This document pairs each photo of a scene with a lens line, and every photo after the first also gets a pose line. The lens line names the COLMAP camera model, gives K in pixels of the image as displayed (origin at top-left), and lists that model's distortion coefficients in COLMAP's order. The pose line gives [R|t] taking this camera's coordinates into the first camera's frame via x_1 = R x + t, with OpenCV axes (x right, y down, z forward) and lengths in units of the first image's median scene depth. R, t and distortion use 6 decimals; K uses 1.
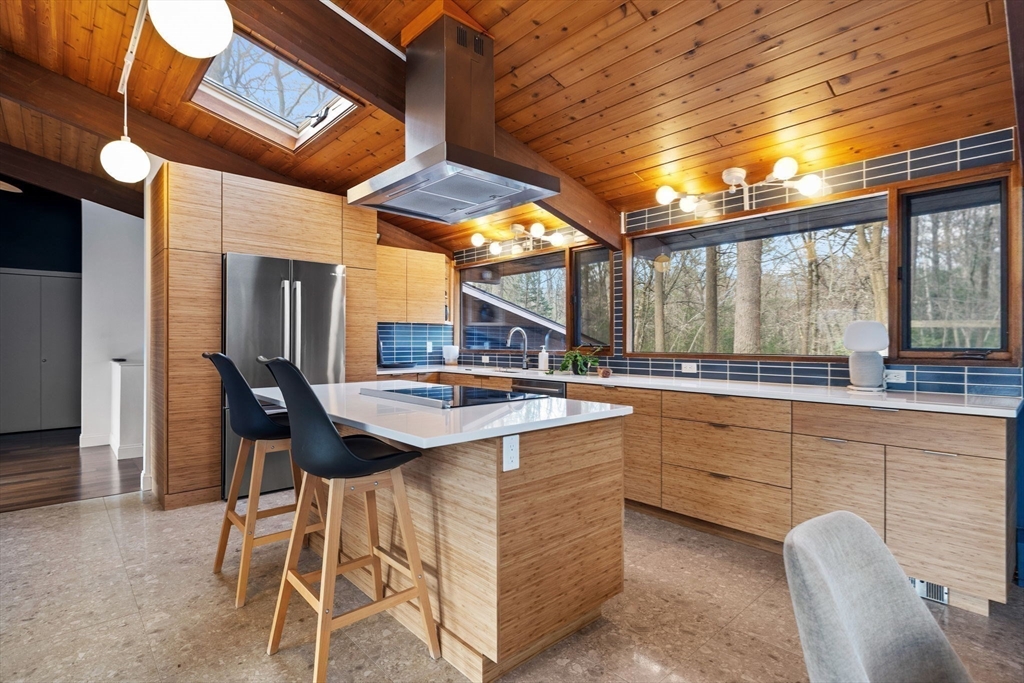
lens RADIAL K [[499.6, 0, 513.8], [0, 499.6, 343.6], [0, 0, 1]] dist [0.000931, -0.000430]
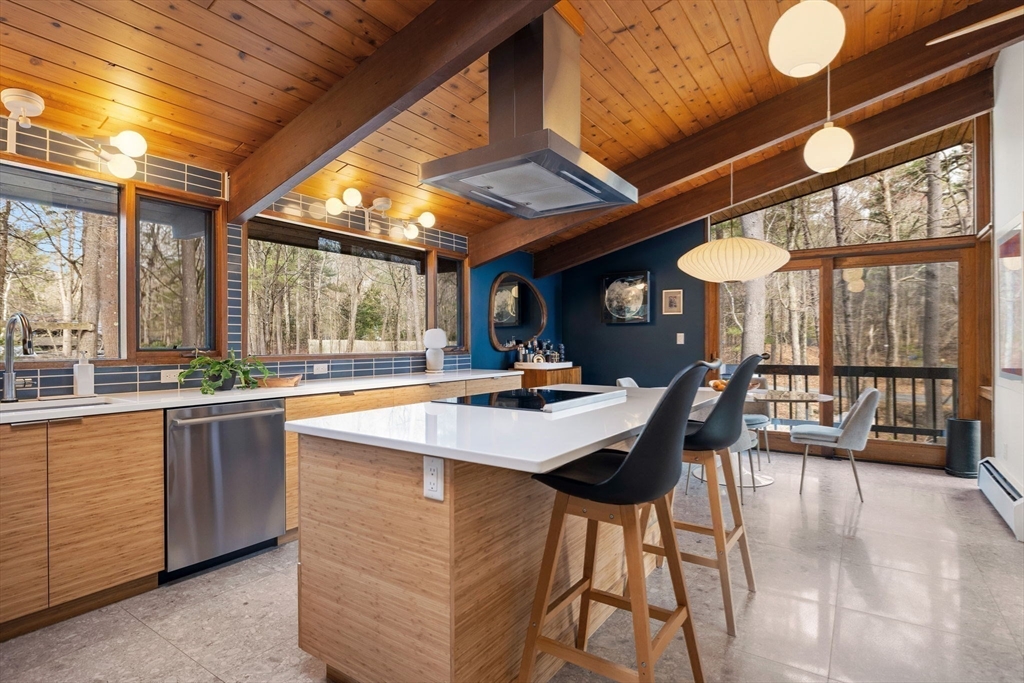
lens RADIAL K [[499.6, 0, 534.5], [0, 499.6, 340.1], [0, 0, 1]] dist [0.000931, -0.000430]
pose [[-0.226732, 0.003756, 0.973950, -0.934650], [0.006654, 0.999975, -0.002307, -0.005172], [-0.973934, 0.005958, -0.226752, 1.059407]]
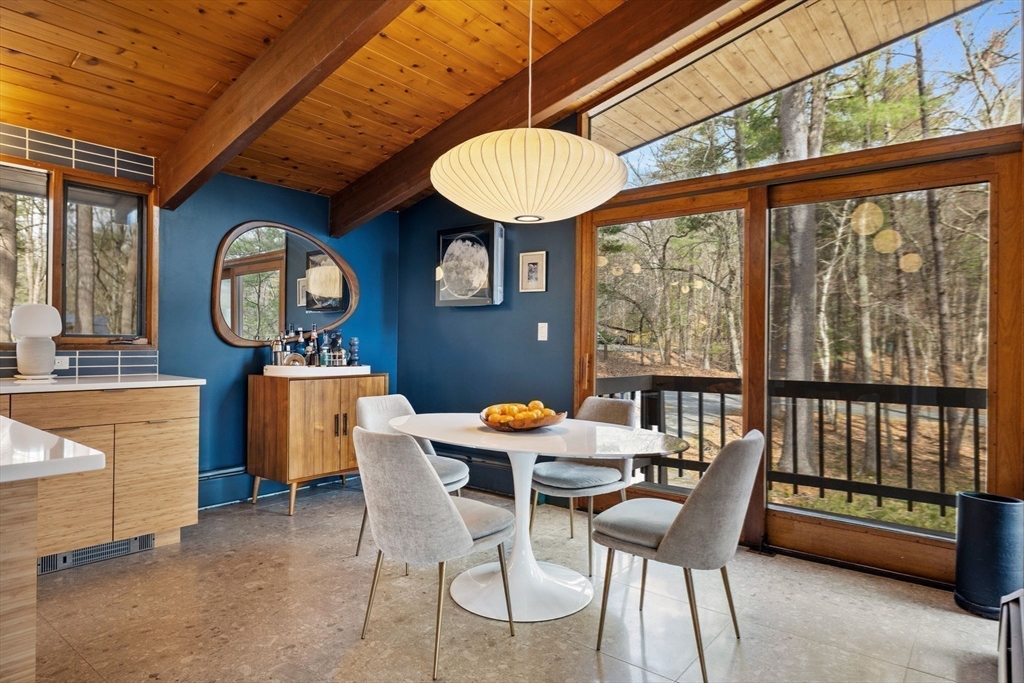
lens RADIAL K [[598.3, 0, 512.7], [0, 598.3, 342.7], [0, 0, 1]] dist [0.006773, 0.000269]
pose [[-0.152998, 0.000977, 0.988226, -0.544285], [-0.007695, 0.999968, -0.002180, 0.021809], [-0.988197, -0.007938, -0.152986, 0.301856]]
